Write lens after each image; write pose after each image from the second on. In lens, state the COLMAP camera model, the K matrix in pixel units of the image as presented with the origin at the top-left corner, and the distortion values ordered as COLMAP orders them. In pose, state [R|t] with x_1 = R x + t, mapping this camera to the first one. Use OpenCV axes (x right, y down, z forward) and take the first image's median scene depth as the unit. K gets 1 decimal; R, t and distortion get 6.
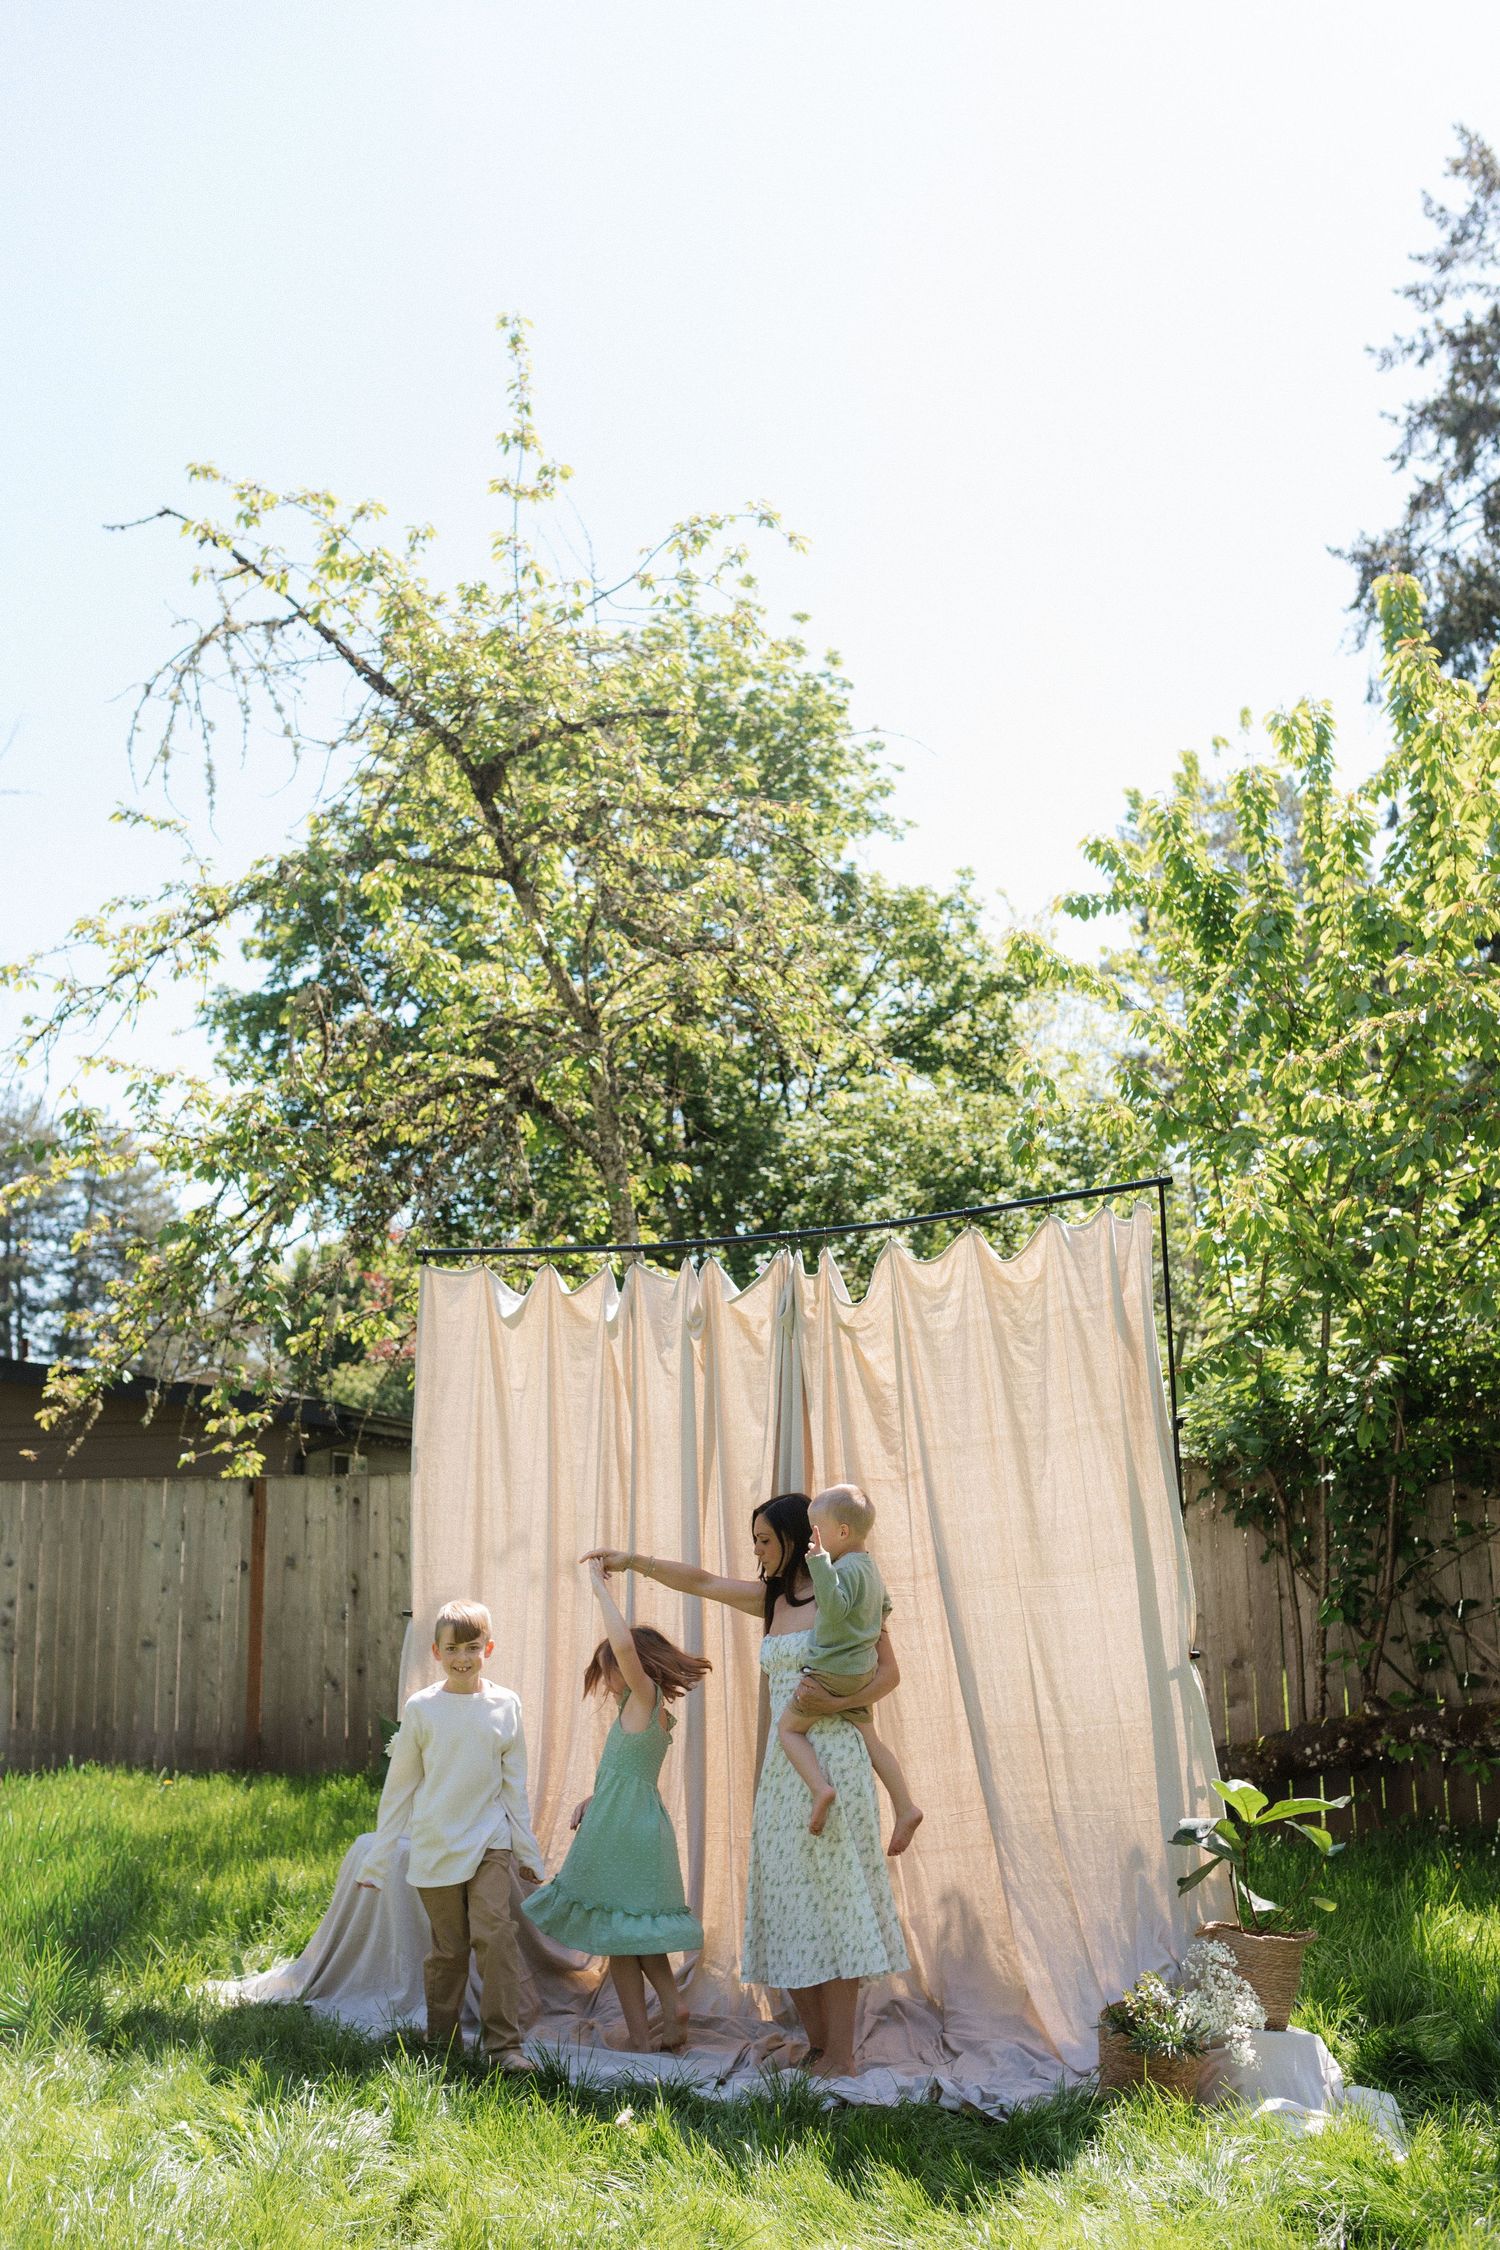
lens RADIAL K [[2095.2, 0, 756.9], [0, 2095.2, 1123.9], [0, 0, 1]] dist [-0.004961, 0.000000]
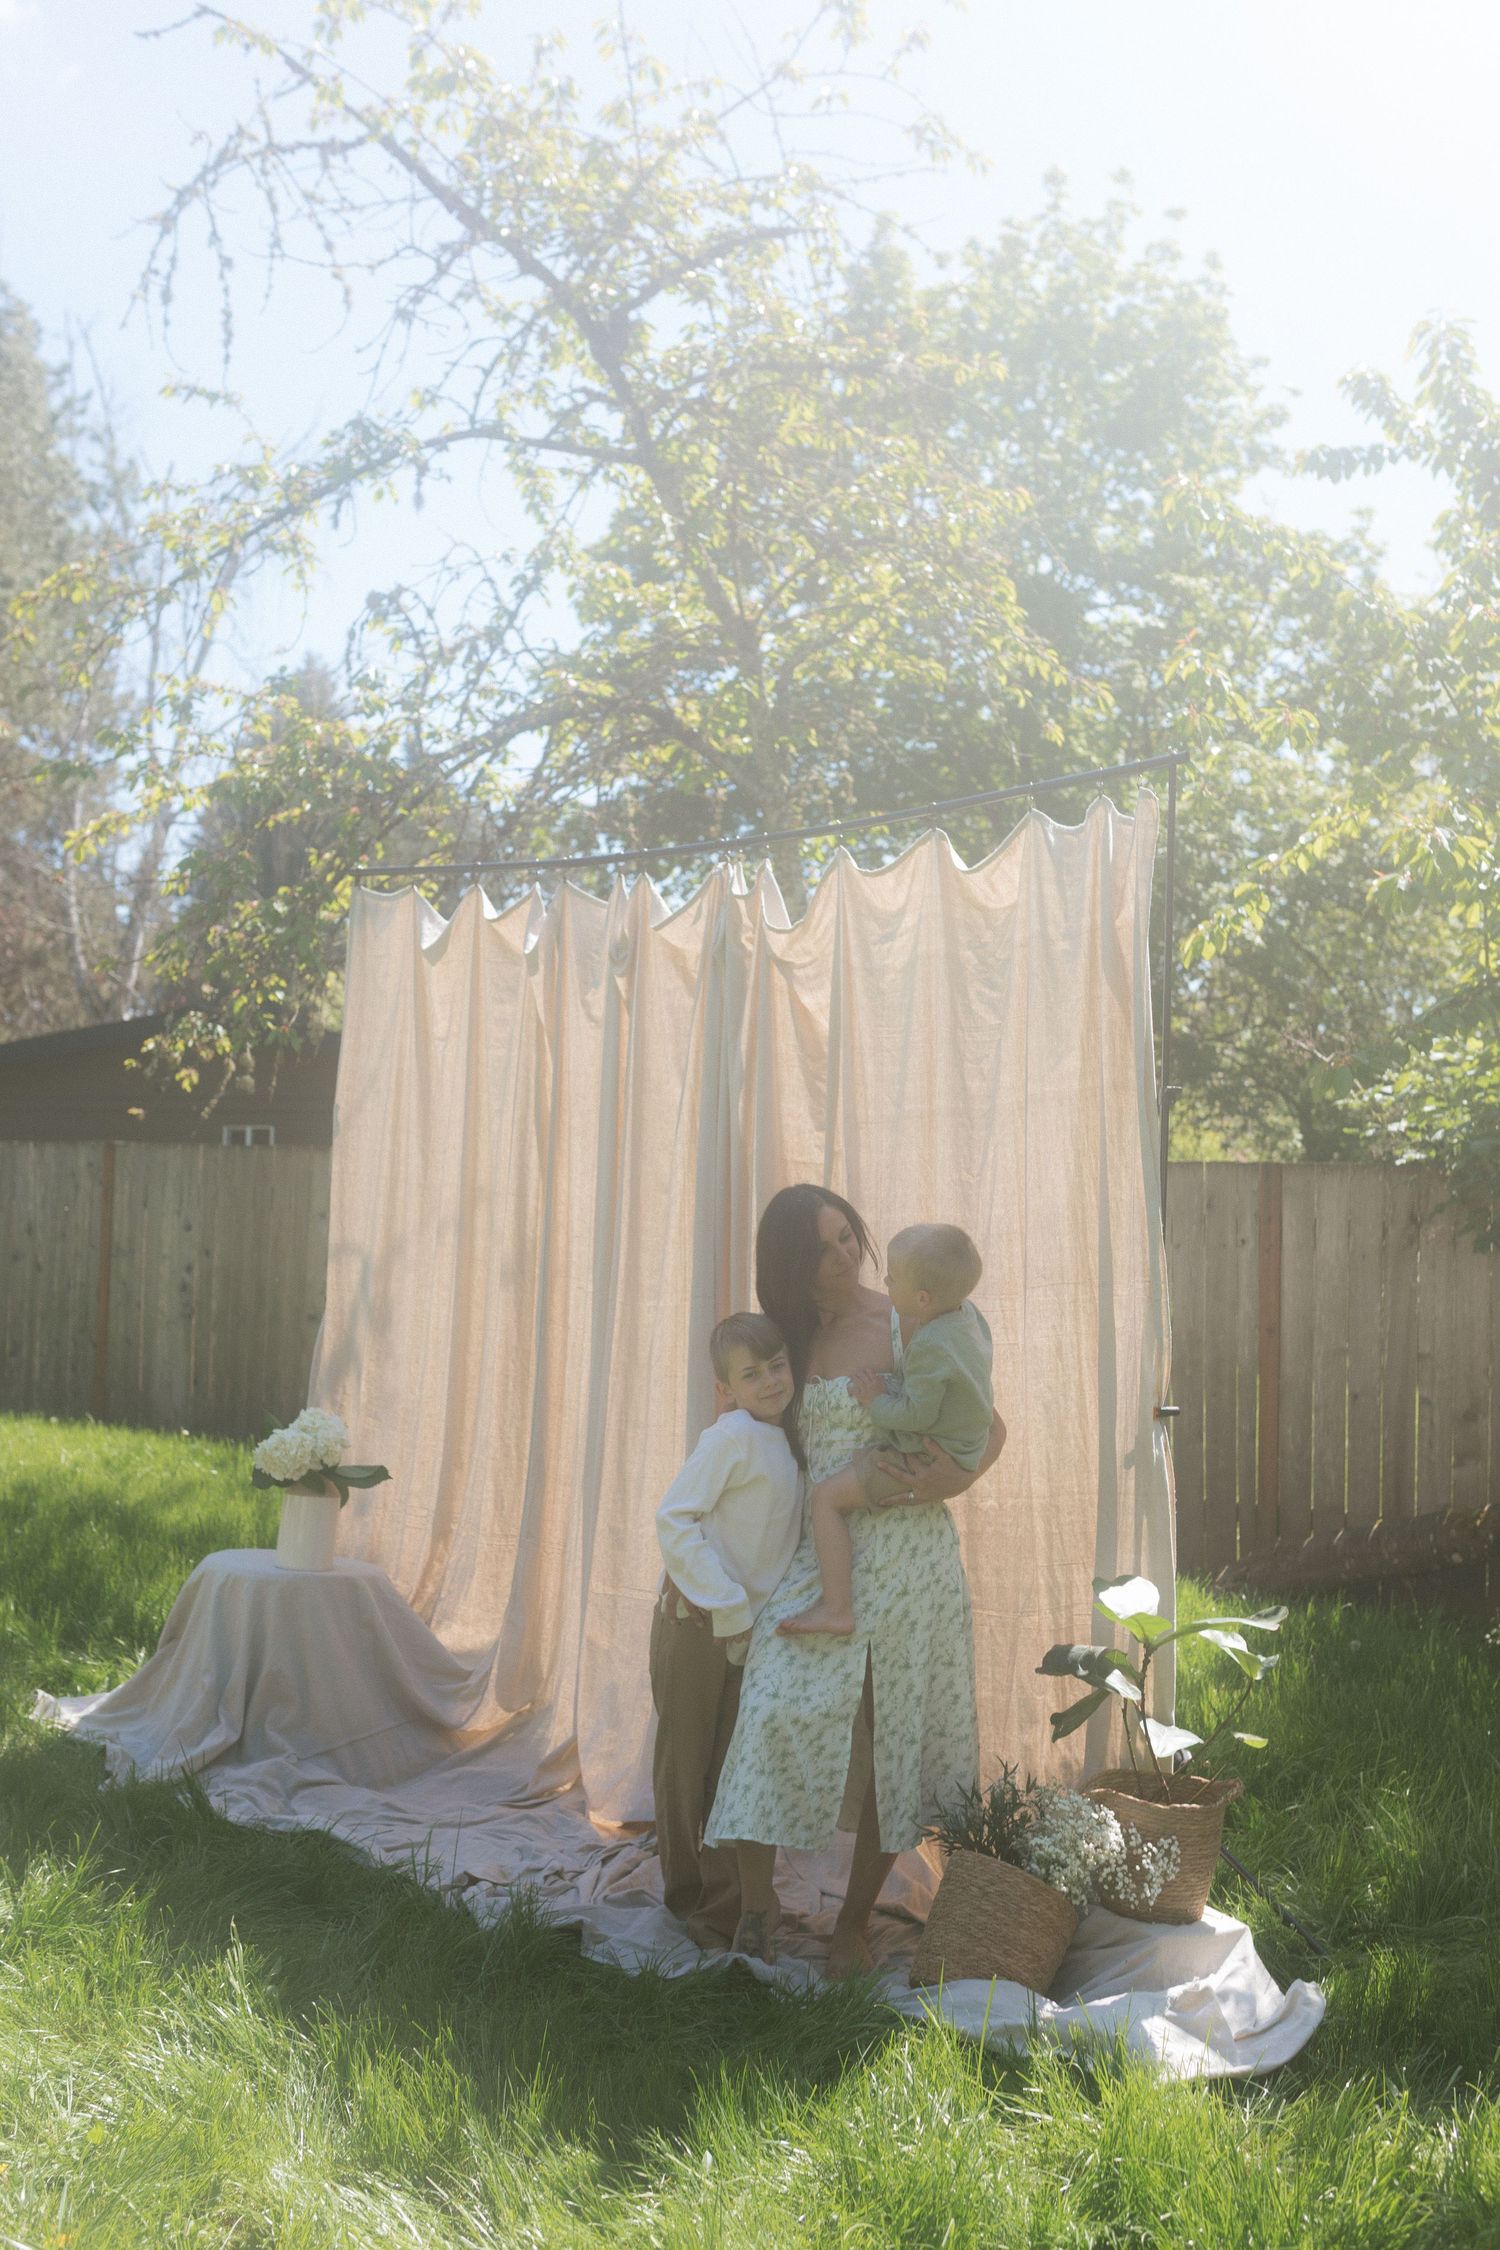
lens RADIAL K [[2095.2, 0, 756.6], [0, 2095.2, 1128.4], [0, 0, 1]] dist [-0.004961, 0.000000]
pose [[0.975786, 0.037083, -0.215562, 0.133965], [-0.006126, 0.989771, 0.142536, 0.032323], [0.218642, -0.137764, 0.966031, 0.168768]]
